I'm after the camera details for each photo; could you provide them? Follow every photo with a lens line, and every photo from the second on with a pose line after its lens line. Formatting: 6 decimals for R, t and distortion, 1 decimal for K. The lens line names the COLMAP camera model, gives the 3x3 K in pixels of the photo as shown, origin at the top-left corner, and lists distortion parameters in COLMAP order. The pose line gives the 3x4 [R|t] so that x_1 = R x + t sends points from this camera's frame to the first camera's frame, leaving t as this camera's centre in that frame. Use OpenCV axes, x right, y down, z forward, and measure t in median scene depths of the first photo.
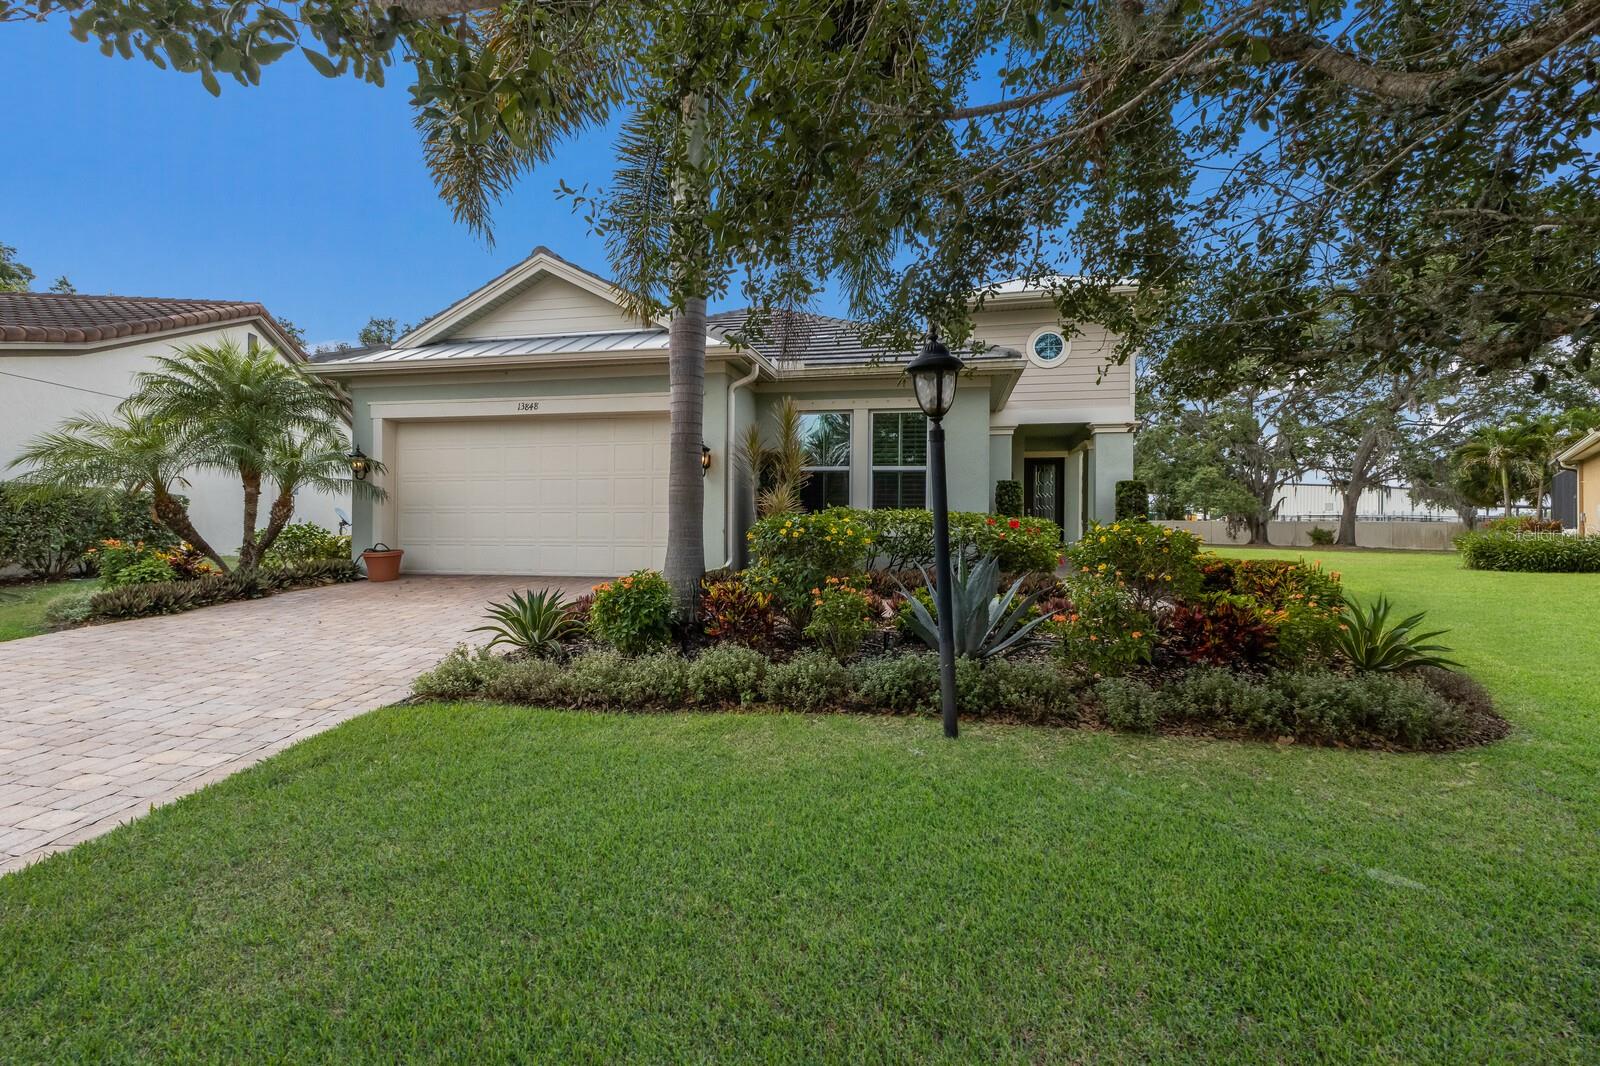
lens RADIAL K [[692.9, 0, 808.3], [0, 692.9, 537.1], [0, 0, 1]] dist [0.013865, -0.000090]
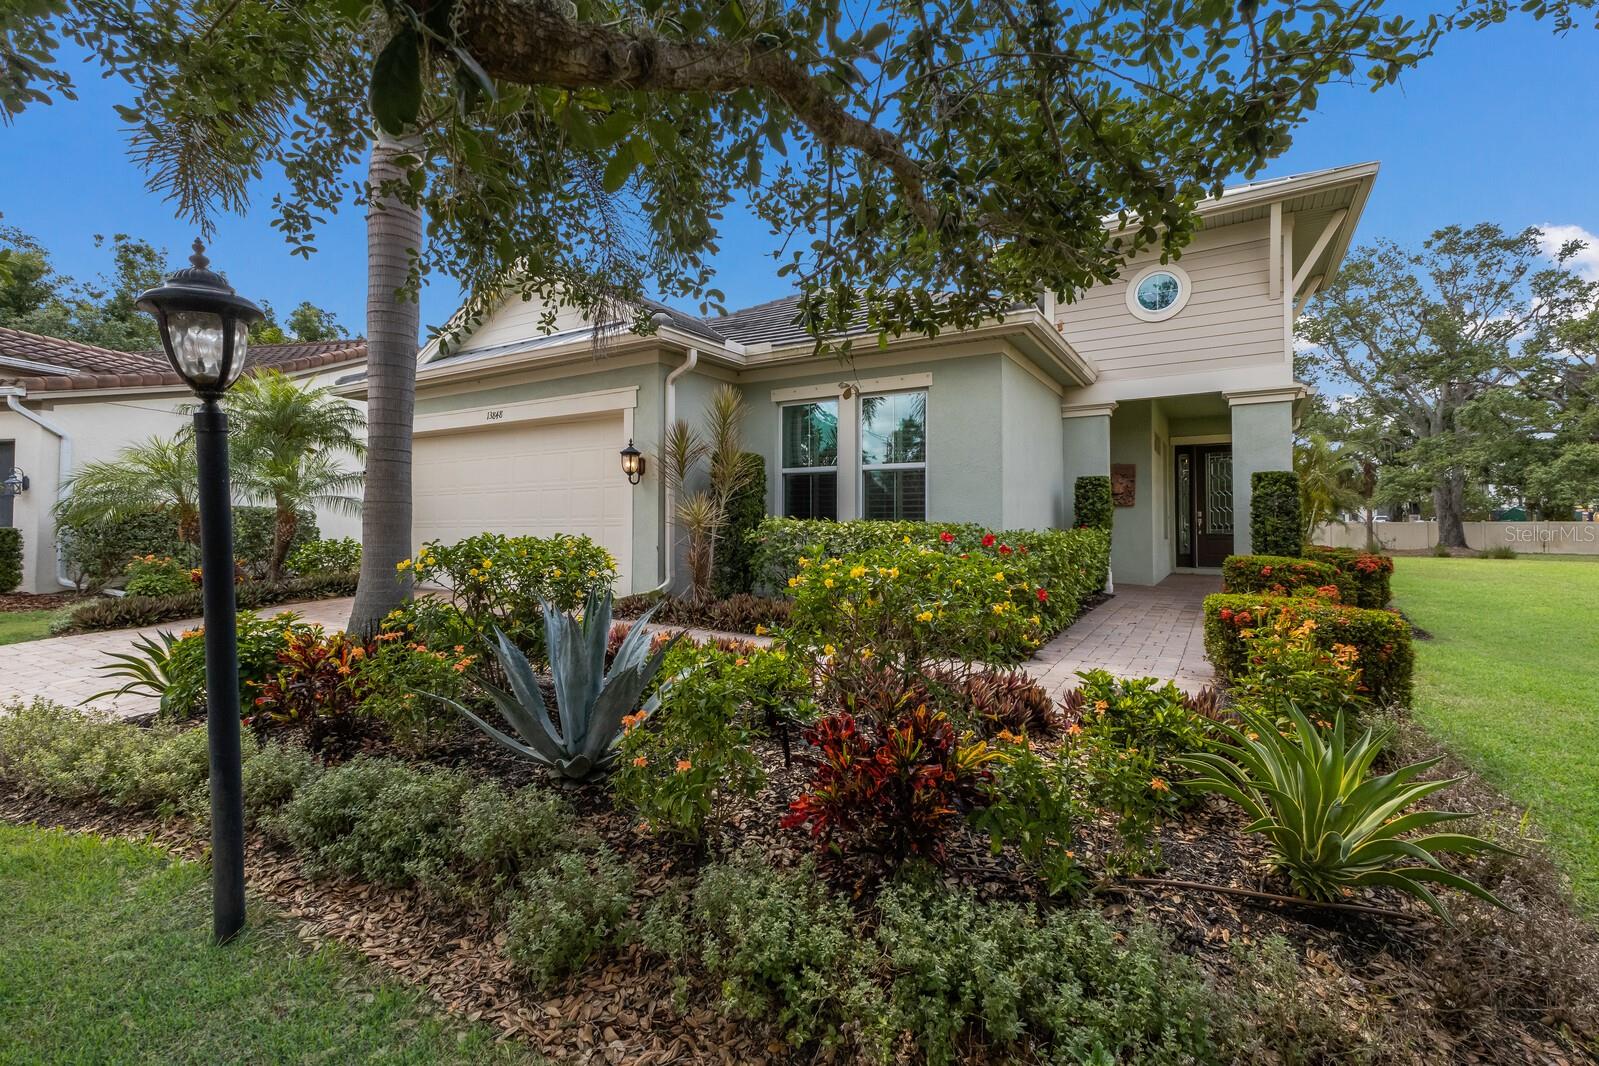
lens RADIAL K [[692.5, 0, 807.8], [0, 692.5, 537.1], [0, 0, 1]] dist [0.013865, -0.000090]
pose [[0.938626, 0.003801, -0.344915, 0.311302], [-0.003104, 0.999992, 0.002573, -0.025652], [0.344922, -0.001344, 0.938631, 0.254283]]
